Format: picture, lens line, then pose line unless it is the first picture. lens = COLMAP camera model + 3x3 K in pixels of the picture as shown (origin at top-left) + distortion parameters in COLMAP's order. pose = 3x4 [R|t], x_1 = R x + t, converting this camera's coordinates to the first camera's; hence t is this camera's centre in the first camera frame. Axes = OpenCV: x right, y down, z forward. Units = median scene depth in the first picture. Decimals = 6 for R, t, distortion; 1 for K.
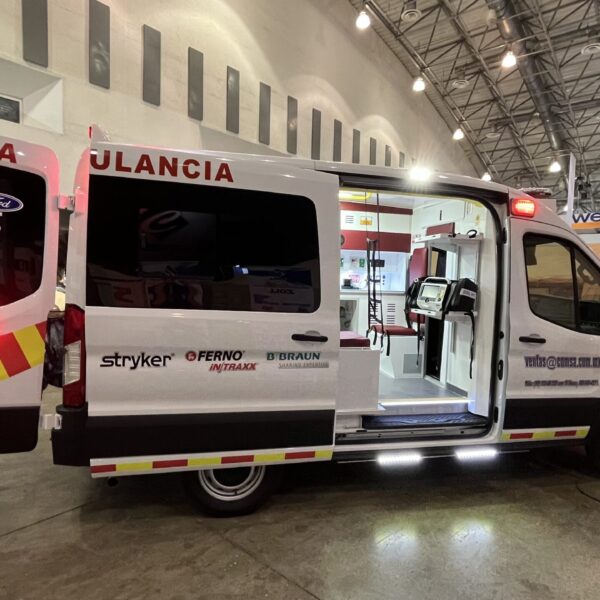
lens RADIAL K [[424.1, 0, 300.0], [0, 424.1, 300.0], [0, 0, 1]] dist [-0.000465, 0.000323]
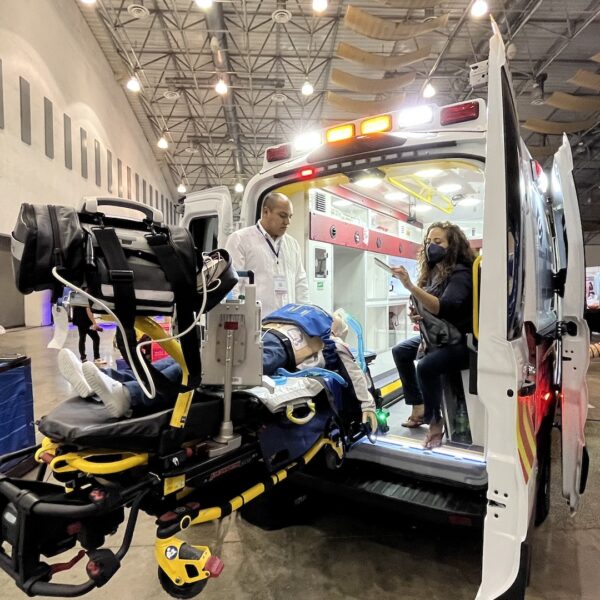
lens RADIAL K [[424.1, 0, 300.0], [0, 424.1, 300.0], [0, 0, 1]] dist [-0.000465, 0.000323]
pose [[0.721725, -0.053801, 0.690086, -0.127994], [0.064913, 0.997842, 0.009906, -0.006144], [-0.689129, 0.037646, 0.723660, 0.063090]]
